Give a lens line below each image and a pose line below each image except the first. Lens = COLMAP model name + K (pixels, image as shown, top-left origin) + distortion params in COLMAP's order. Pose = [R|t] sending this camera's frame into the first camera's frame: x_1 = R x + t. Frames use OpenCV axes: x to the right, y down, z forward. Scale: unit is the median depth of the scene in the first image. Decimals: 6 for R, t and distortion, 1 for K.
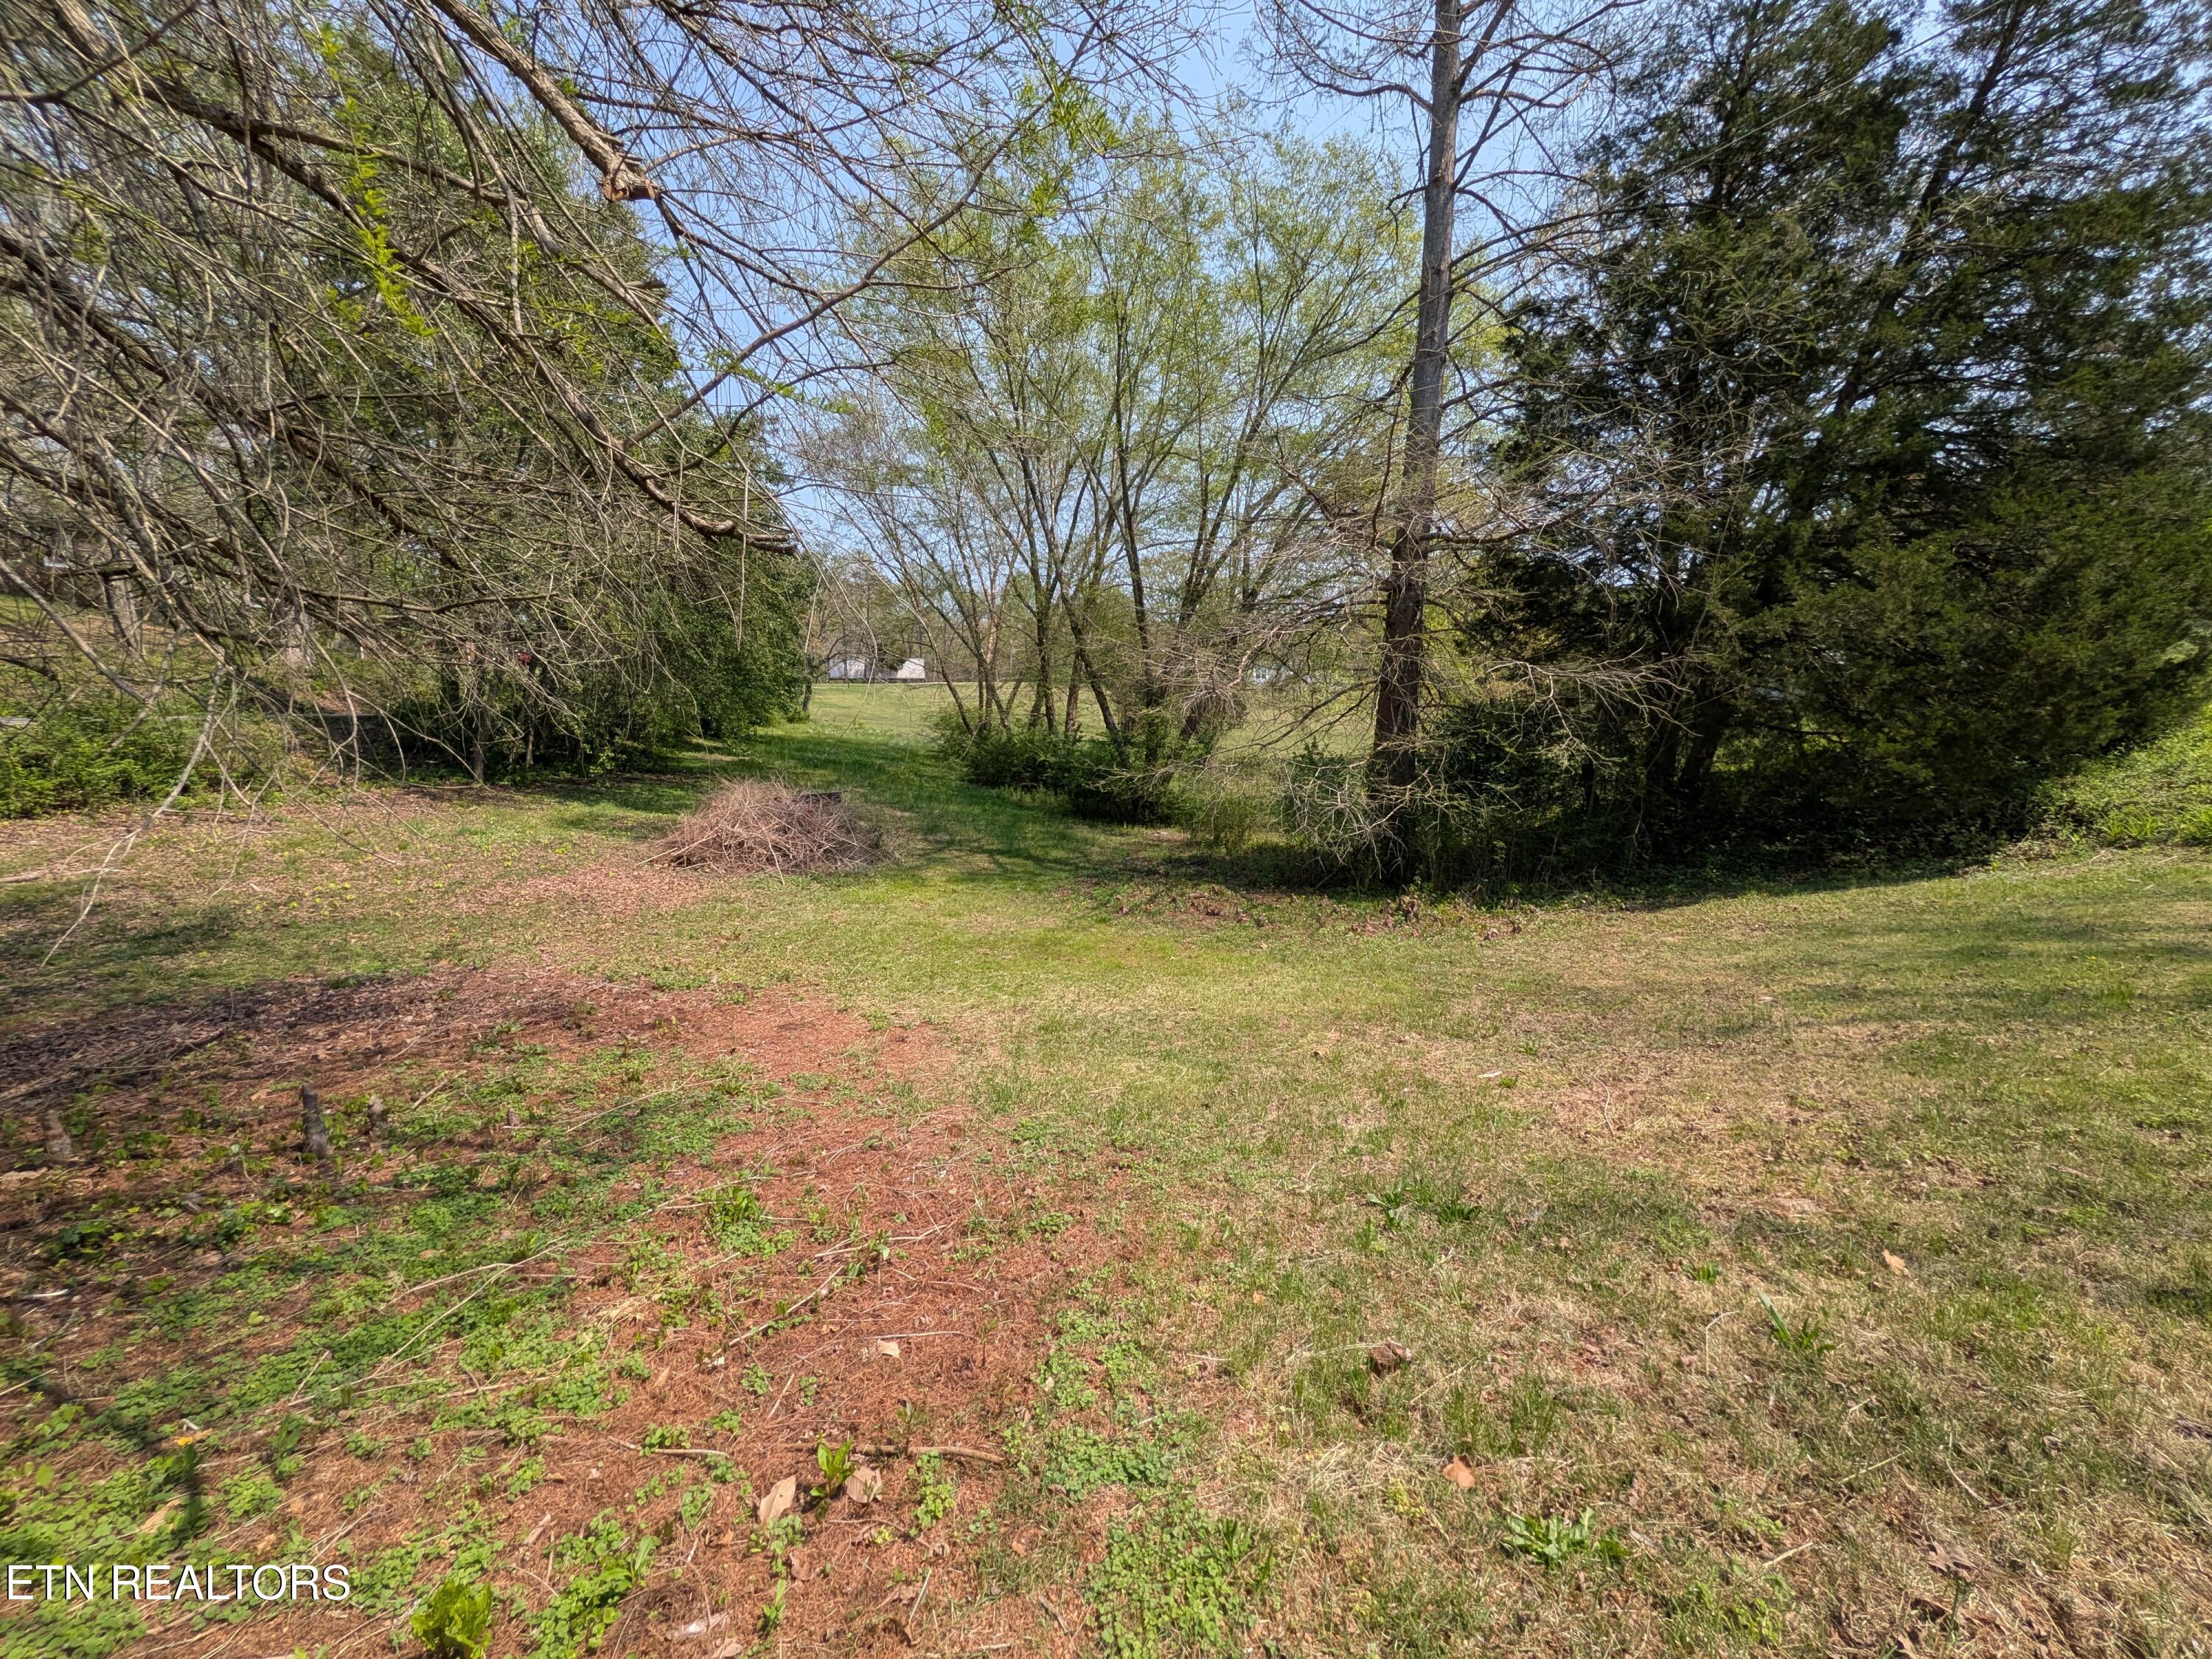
lens RADIAL K [[892.4, 0, 1104.7], [0, 892.4, 828.5], [0, 0, 1]] dist [0.002058, 0.000521]
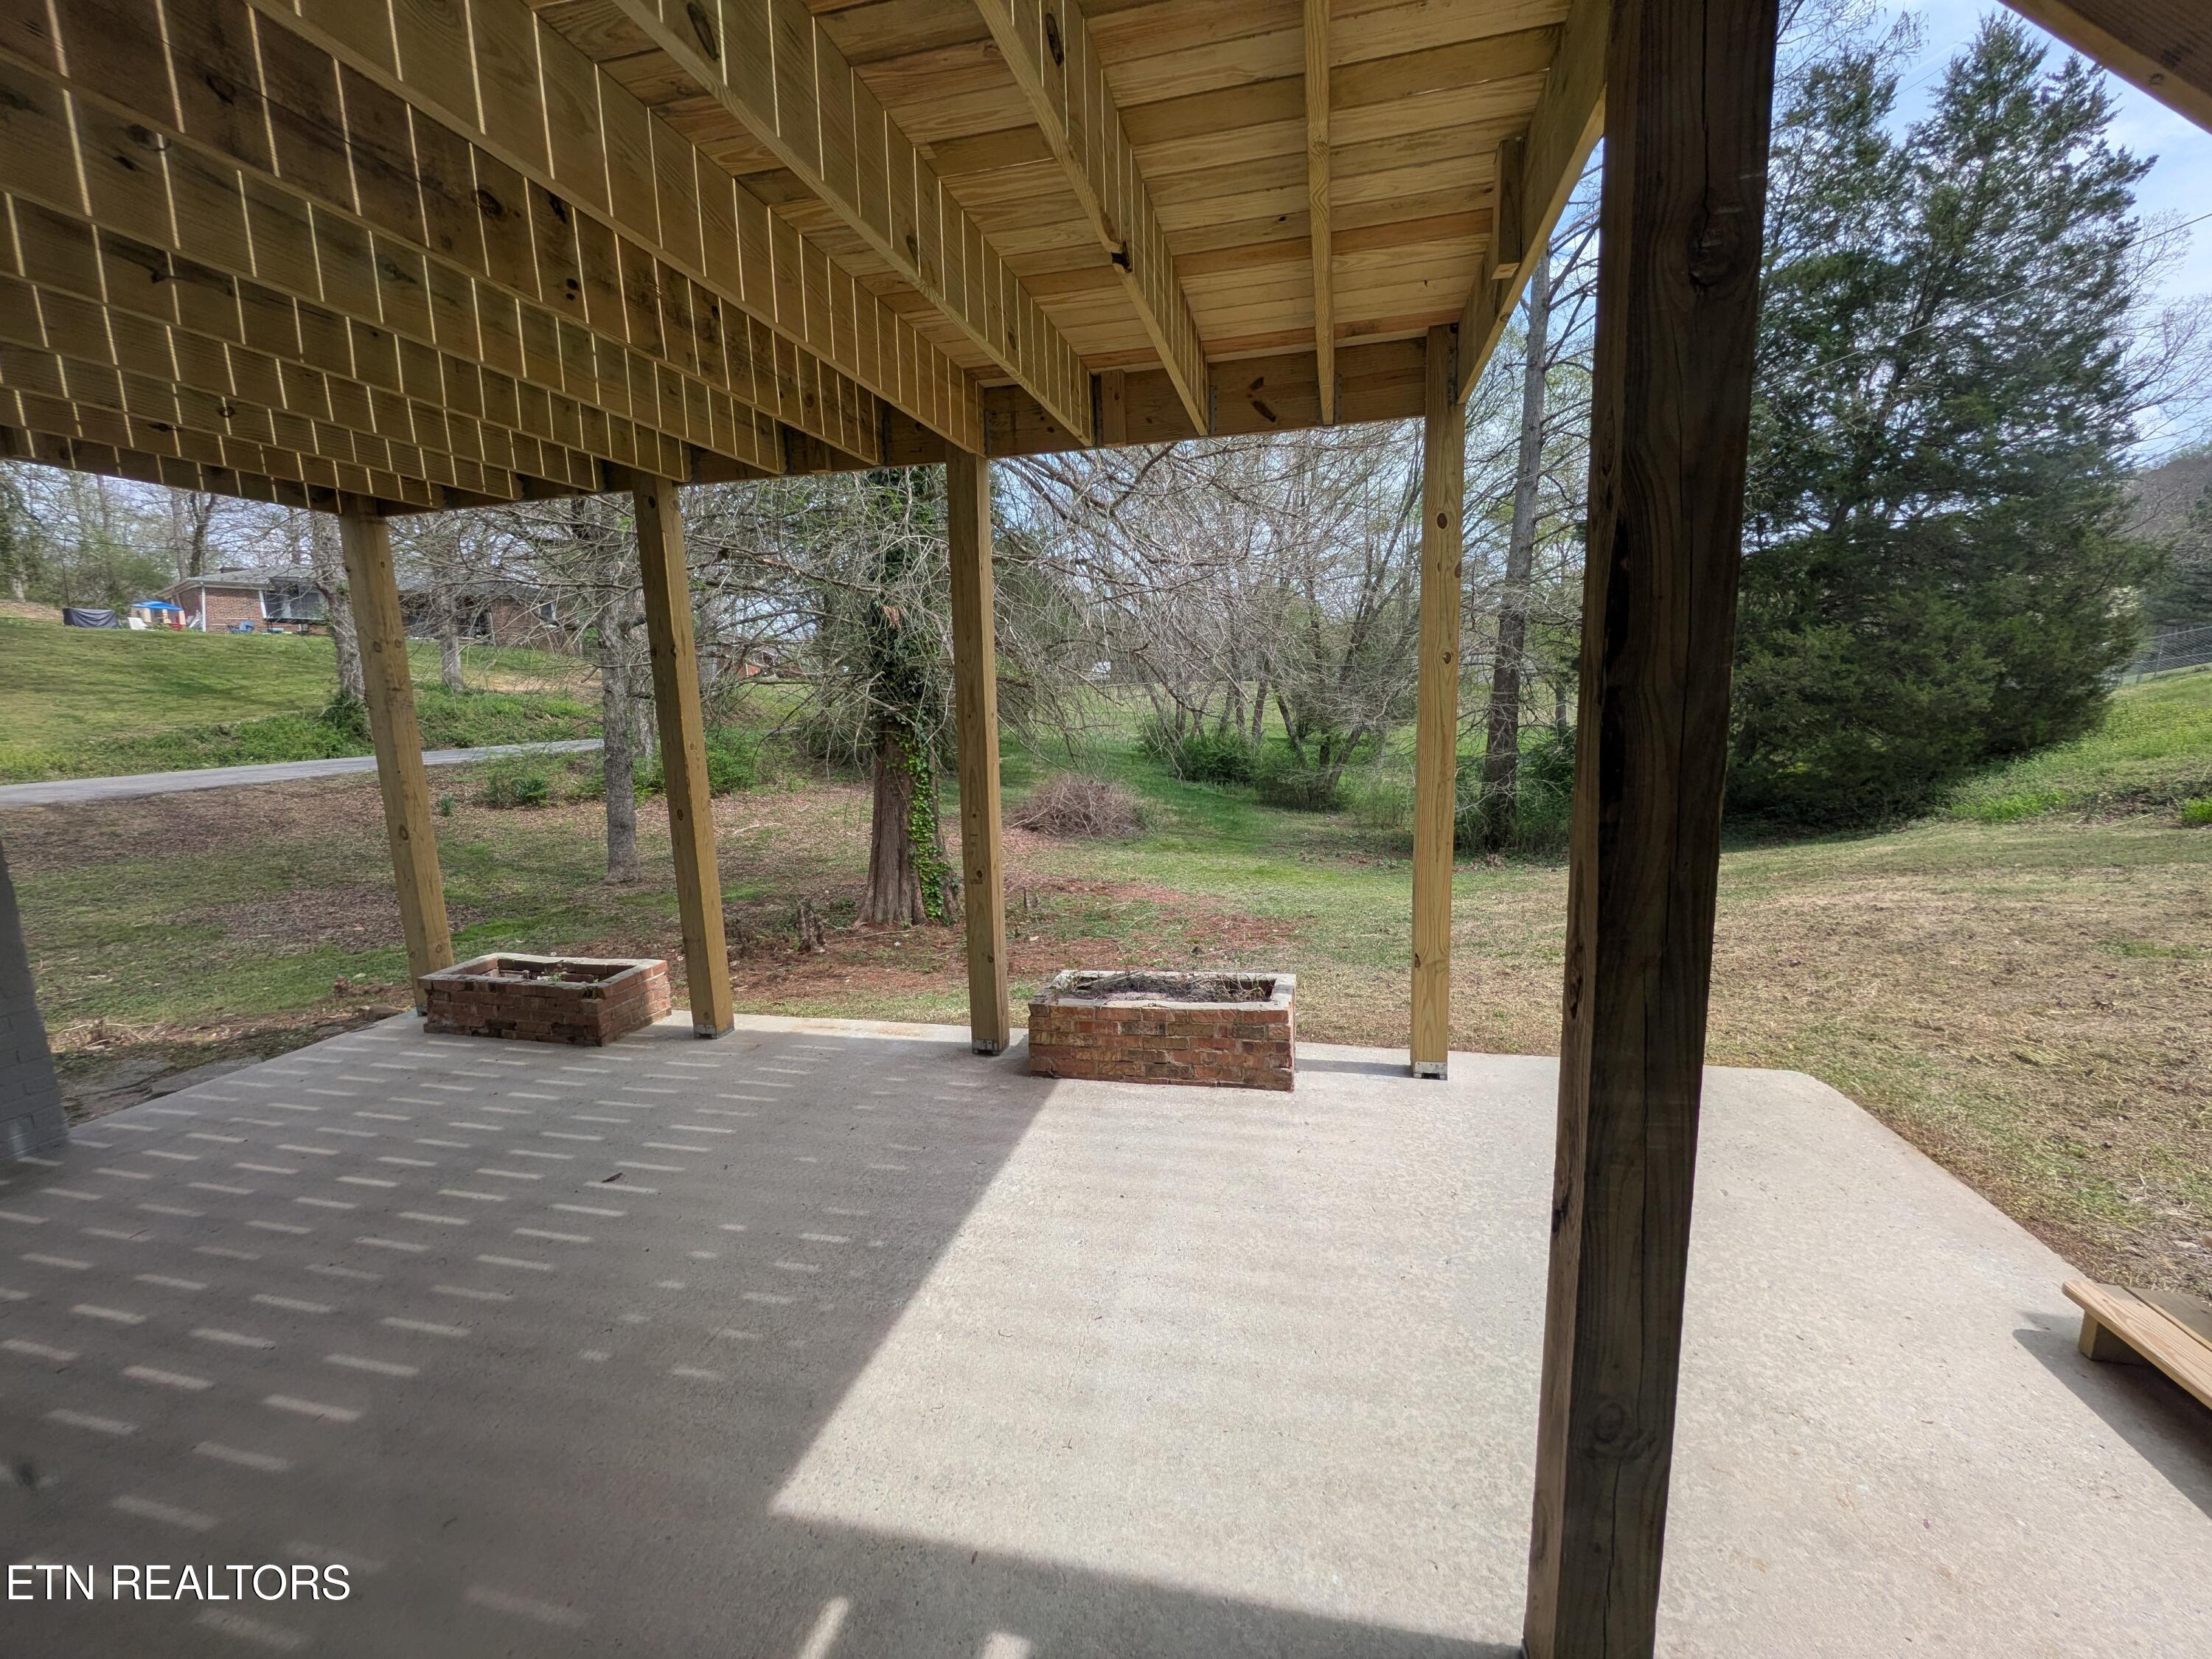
lens RADIAL K [[892.4, 0, 1114.6], [0, 892.4, 827.2], [0, 0, 1]] dist [0.002058, 0.000521]
pose [[0.983450, 0.015592, -0.180506, -0.012172], [-0.014266, 0.999861, 0.008641, 0.011523], [0.180616, -0.005922, 0.983536, -0.317597]]
